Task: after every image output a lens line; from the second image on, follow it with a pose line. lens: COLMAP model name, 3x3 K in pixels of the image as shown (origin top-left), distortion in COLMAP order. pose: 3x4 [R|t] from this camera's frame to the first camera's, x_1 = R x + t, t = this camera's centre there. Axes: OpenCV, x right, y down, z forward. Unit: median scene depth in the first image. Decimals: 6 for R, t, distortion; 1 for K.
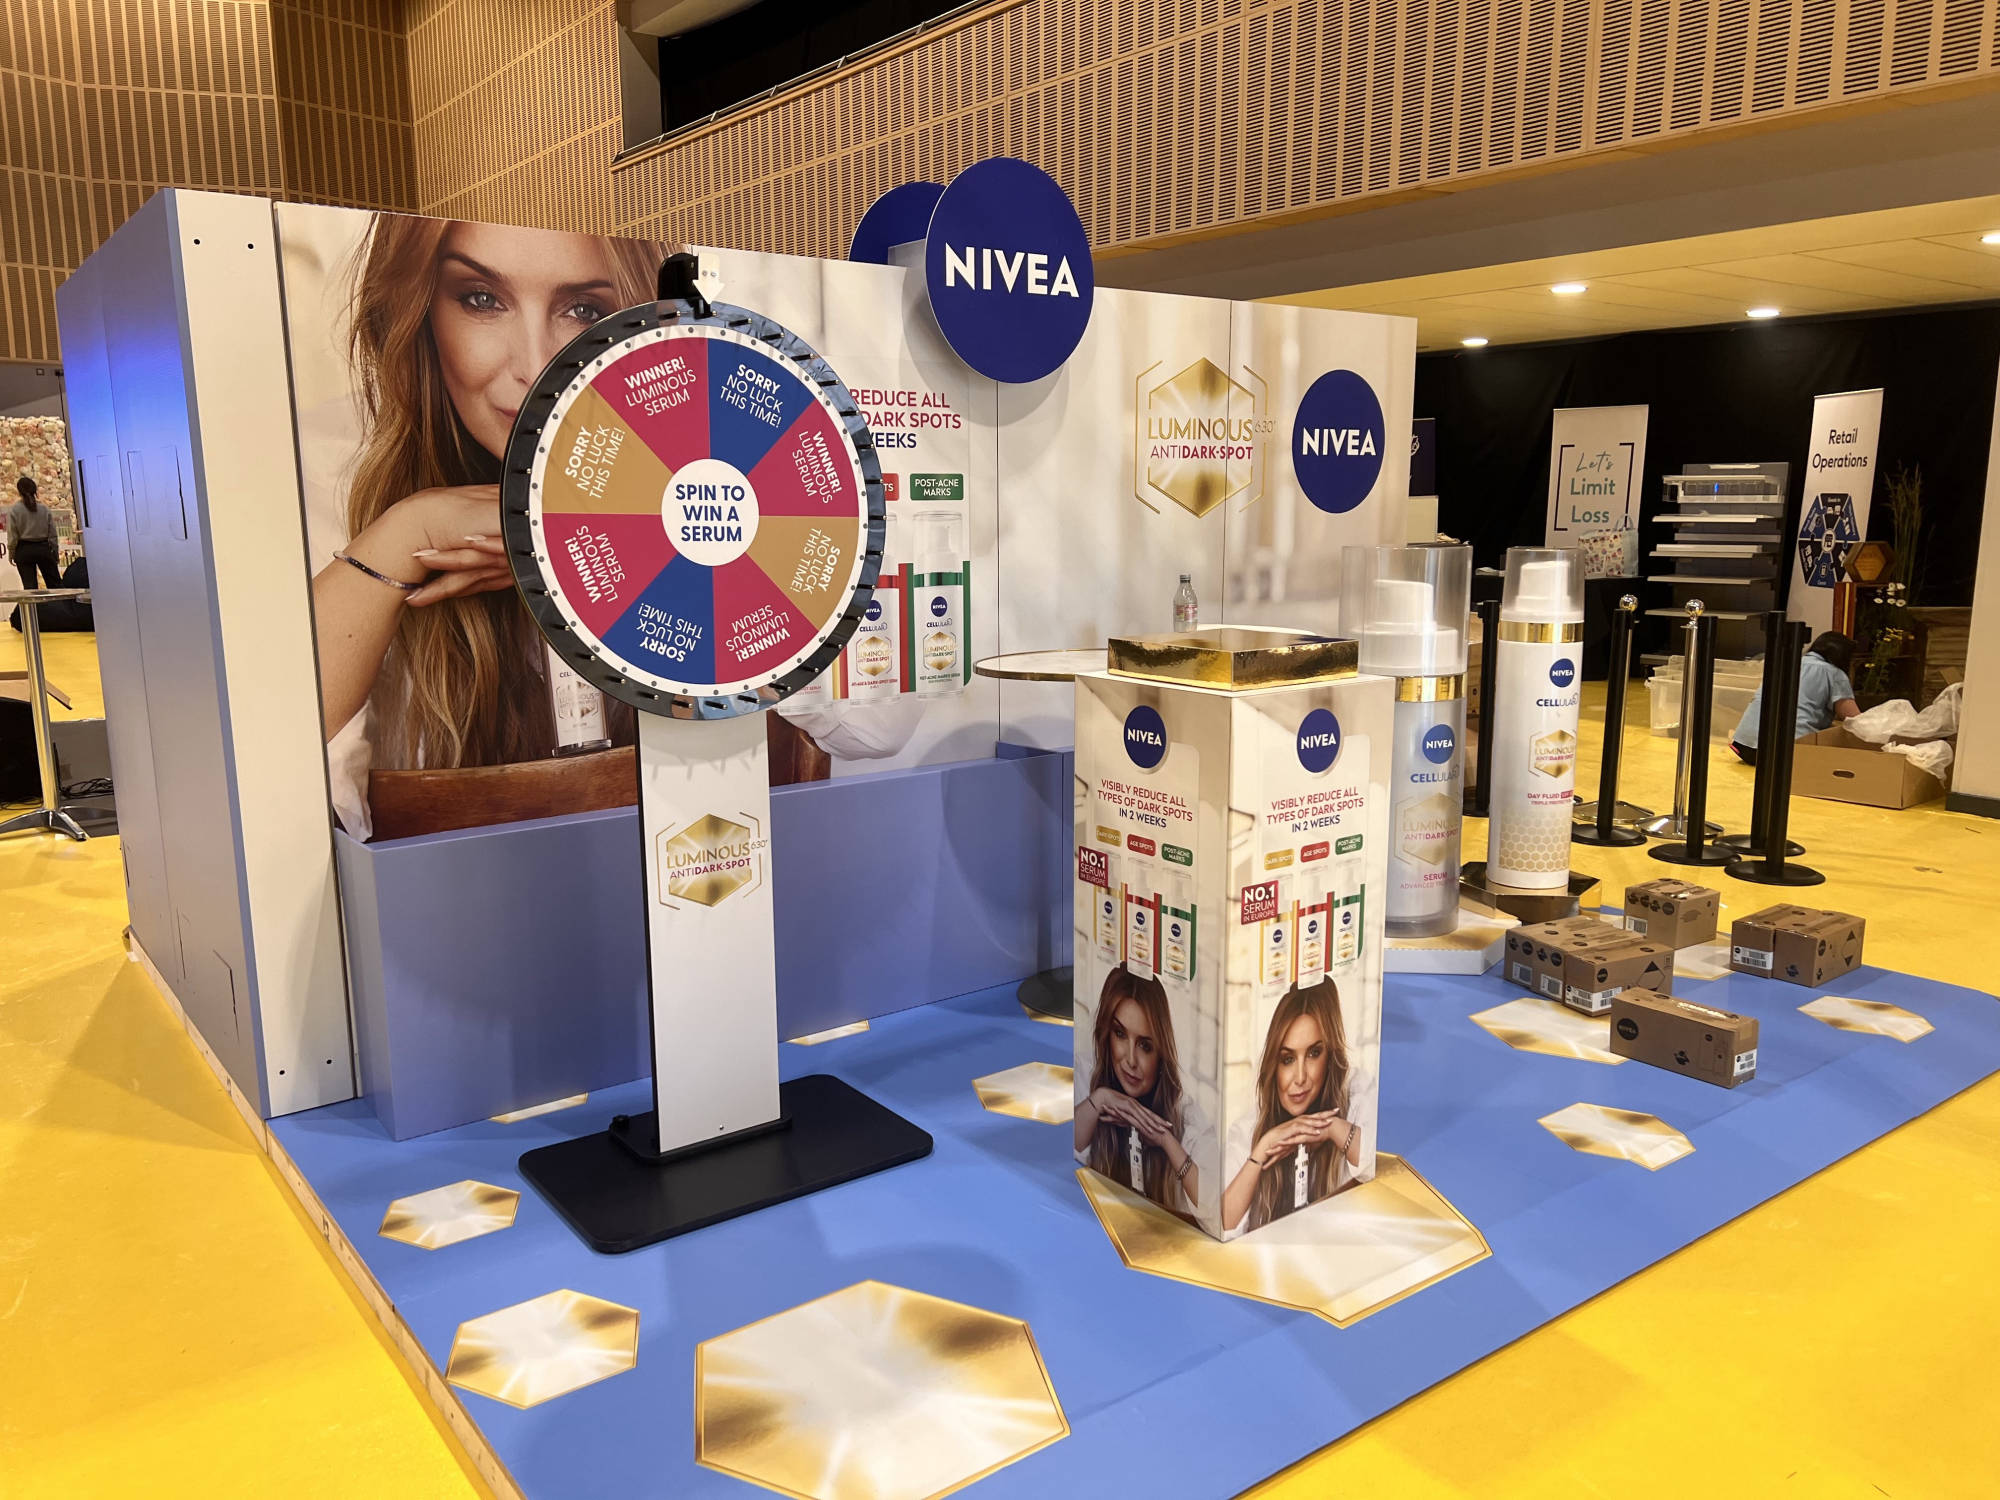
lens RADIAL K [[1522.3, 0, 999.2], [0, 1522.3, 745.3], [0, 0, 1]] dist [0.070533, -0.079670]
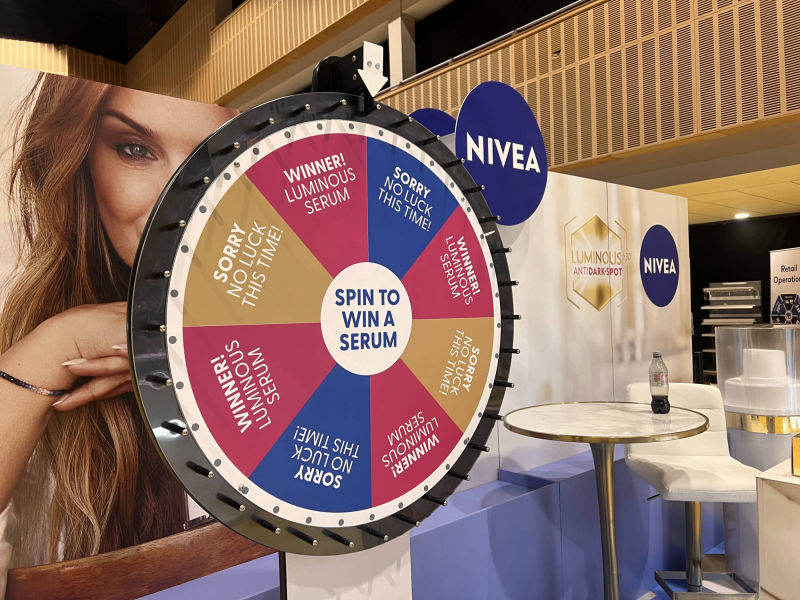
lens RADIAL K [[608.9, 0, 405.0], [0, 608.9, 294.6], [0, 0, 1]] dist [0.070533, -0.079670]
pose [[0.997572, -0.027047, 0.064177, -0.160747], [0.038128, 0.983240, -0.178283, -0.084505], [-0.058279, 0.180297, 0.981884, 0.536207]]
